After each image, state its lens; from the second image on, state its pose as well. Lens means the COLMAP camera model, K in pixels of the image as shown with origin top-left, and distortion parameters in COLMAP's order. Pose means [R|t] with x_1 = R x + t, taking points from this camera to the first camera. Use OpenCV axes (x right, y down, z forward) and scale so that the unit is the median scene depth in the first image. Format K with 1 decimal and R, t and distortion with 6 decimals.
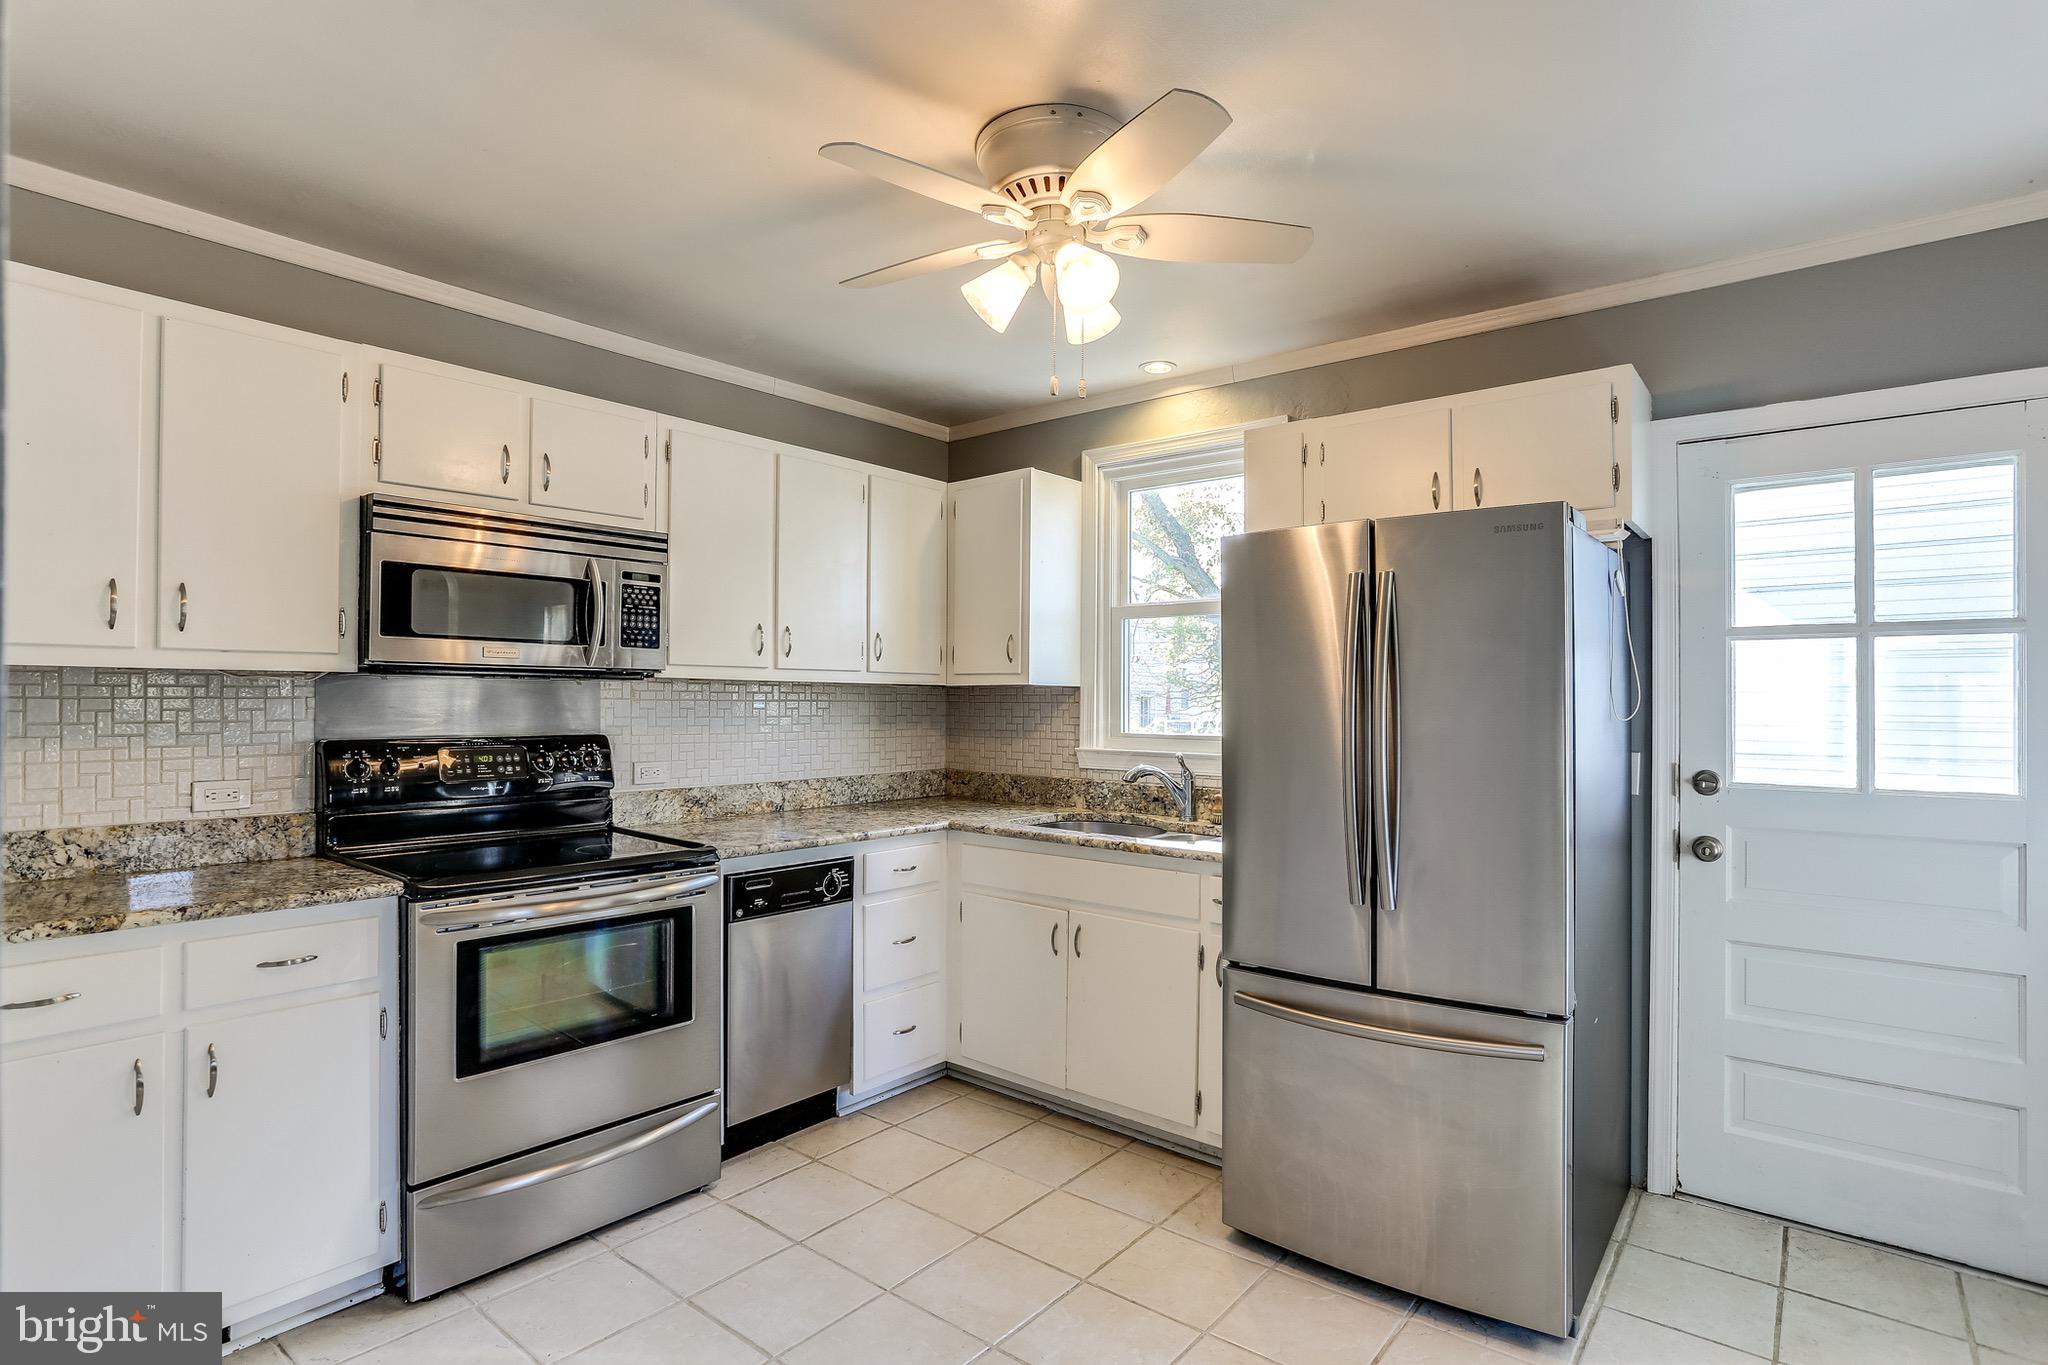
lens RADIAL K [[1027.5, 0, 1033.7], [0, 1027.5, 692.0], [0, 0, 1]] dist [-0.066068, 0.031015]
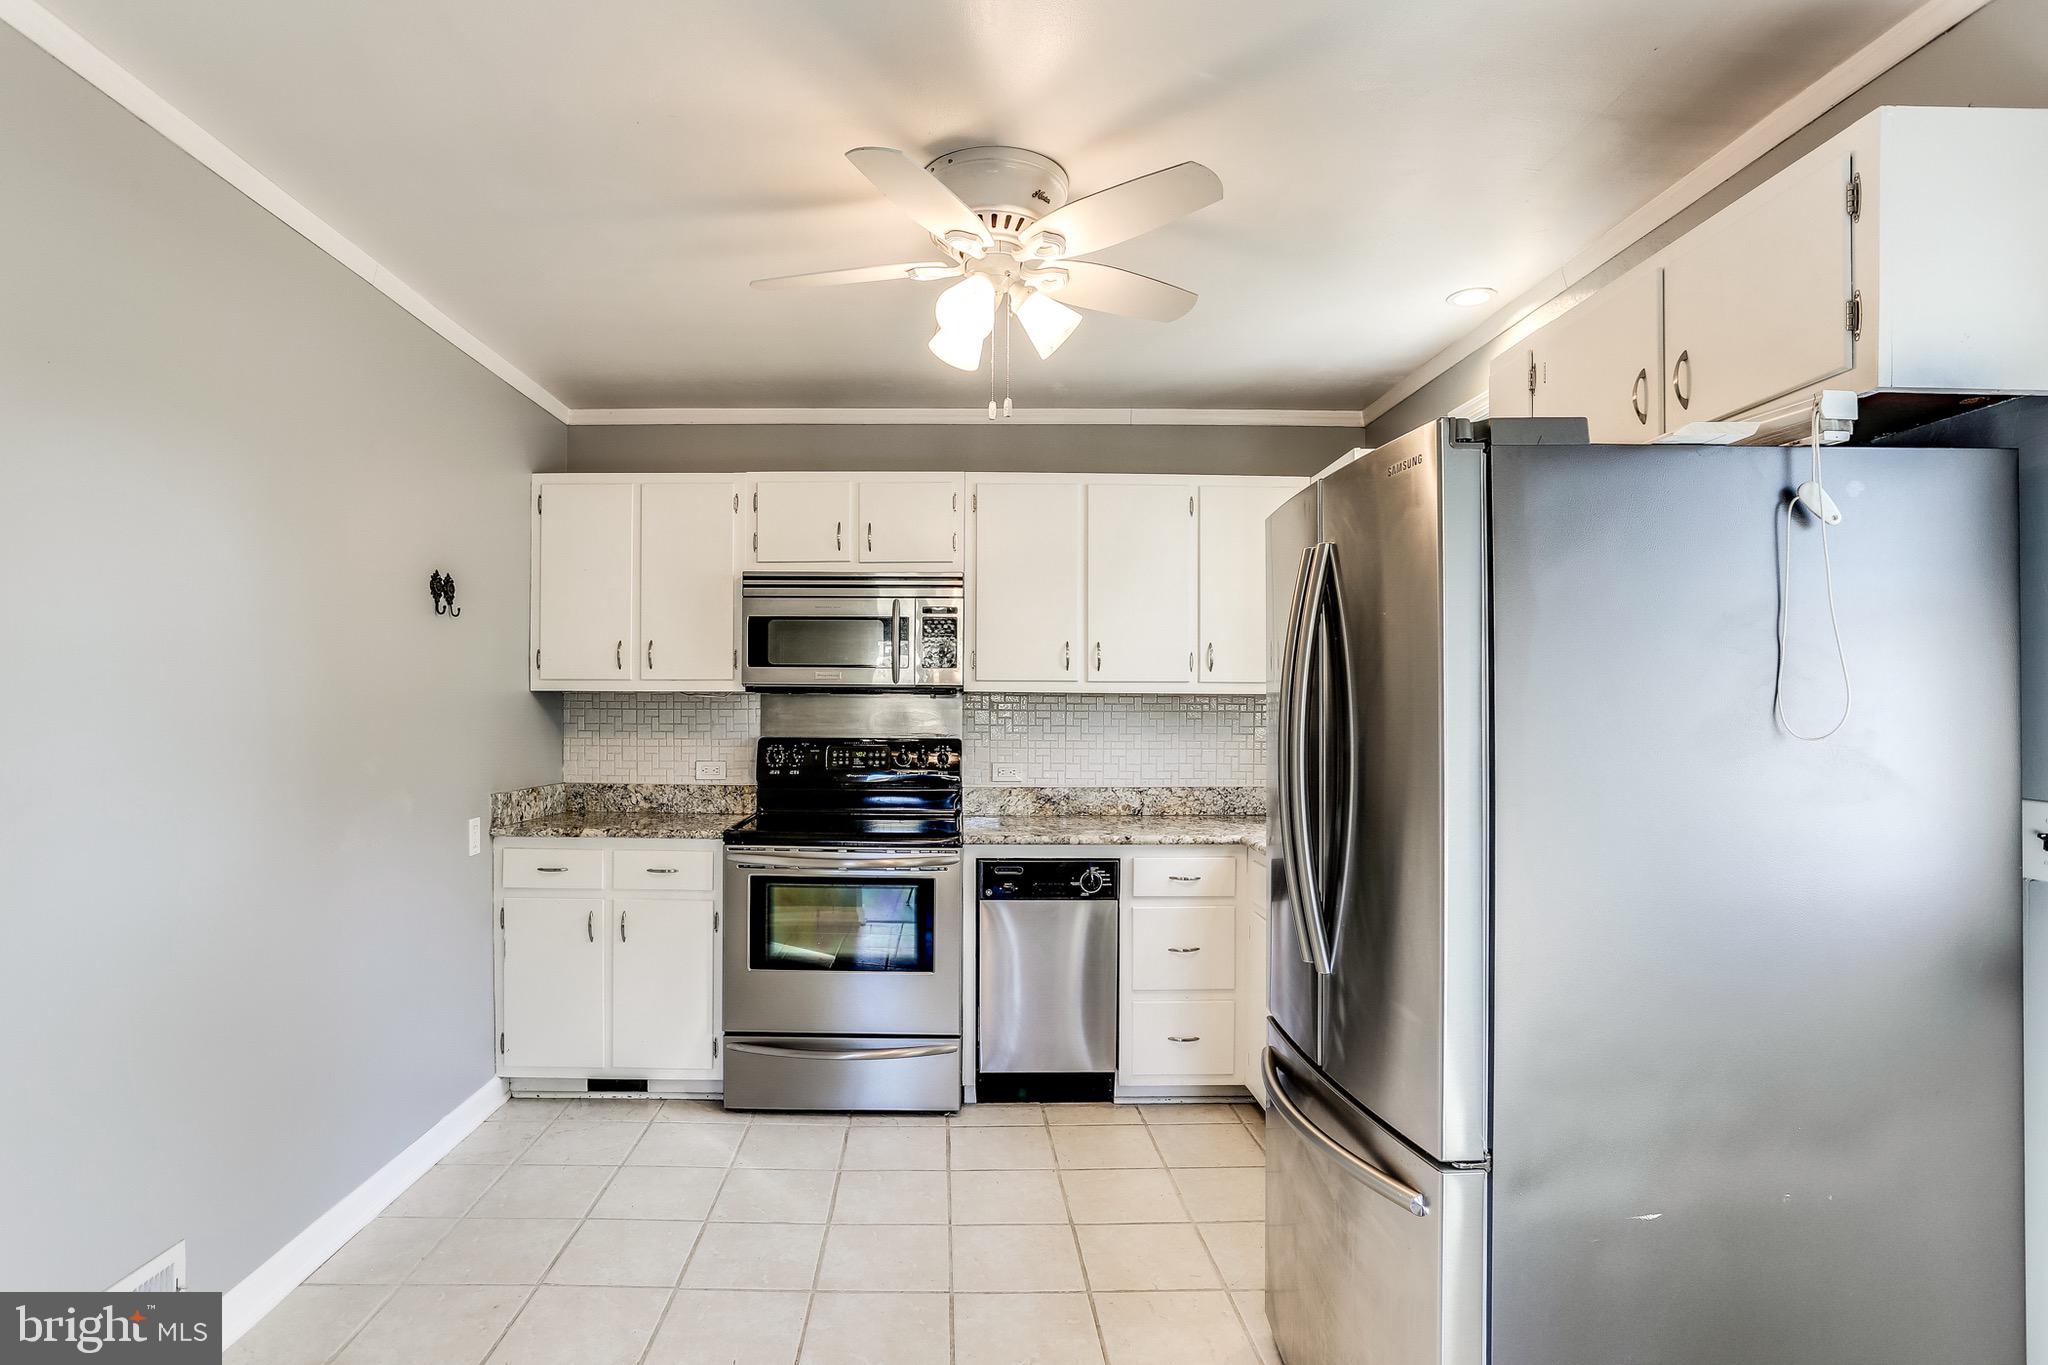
lens RADIAL K [[1031.4, 0, 953.6], [0, 1031.4, 710.8], [0, 0, 1]] dist [-0.065792, 0.000482]
pose [[0.631964, -0.002378, -0.774994, 0.571334], [0.005229, 0.999986, 0.001197, 0.007007], [0.774980, -0.004809, 0.631968, 0.214706]]
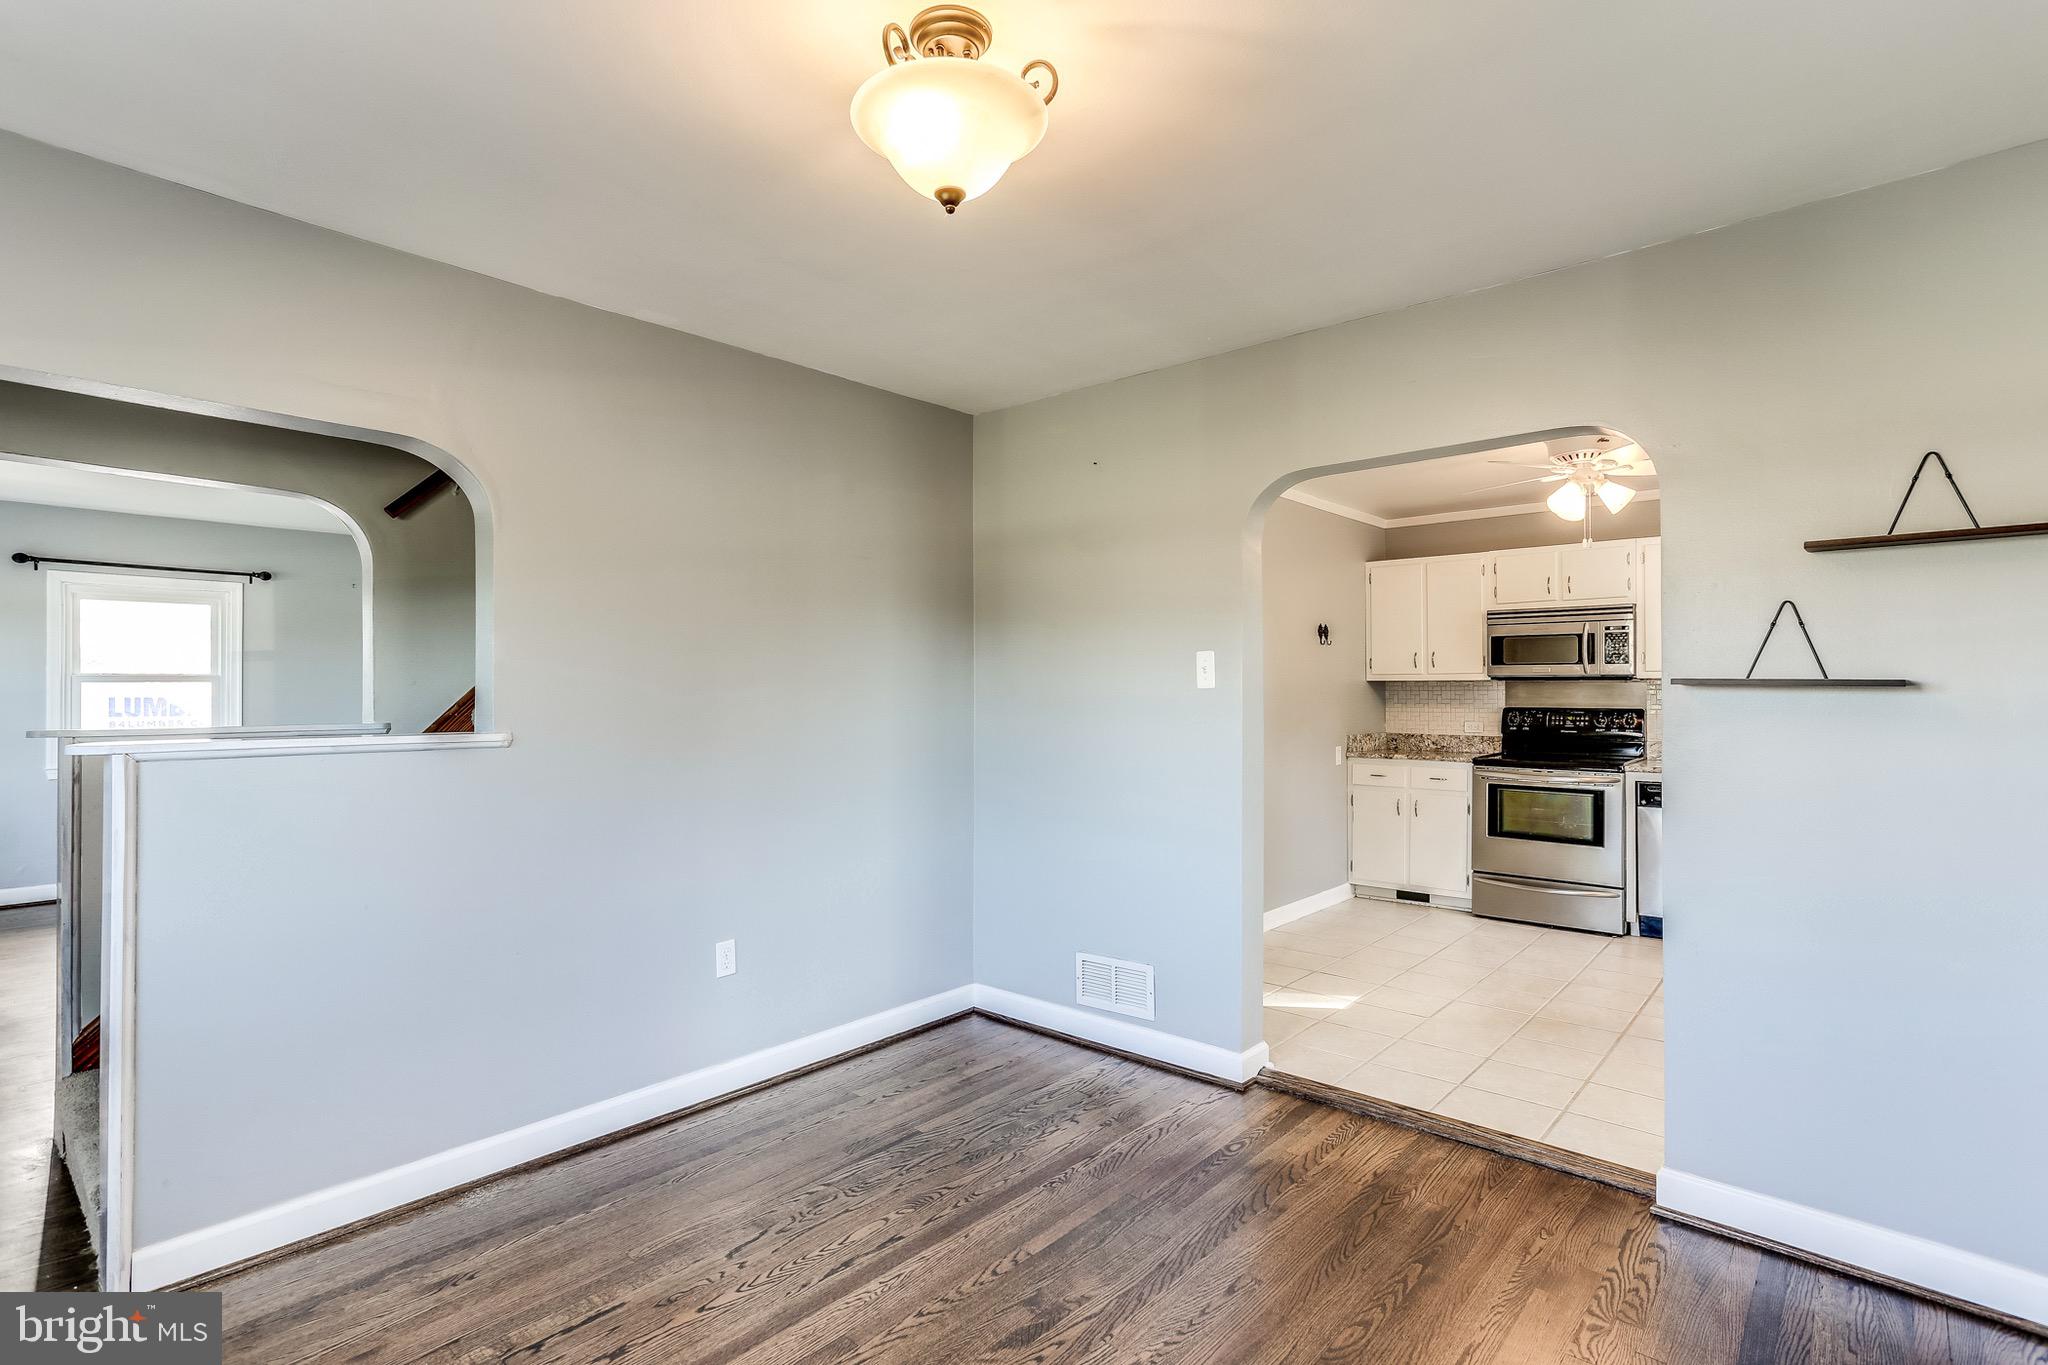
lens RADIAL K [[989.7, 0, 1012.5], [0, 989.7, 679.0], [0, 0, 1]] dist [-0.046737, 0.031919]
pose [[-0.053949, -0.020352, -0.998336, 1.516673], [0.005553, 0.999771, -0.020682, 0.018366], [0.998528, -0.006660, -0.053824, -0.069934]]
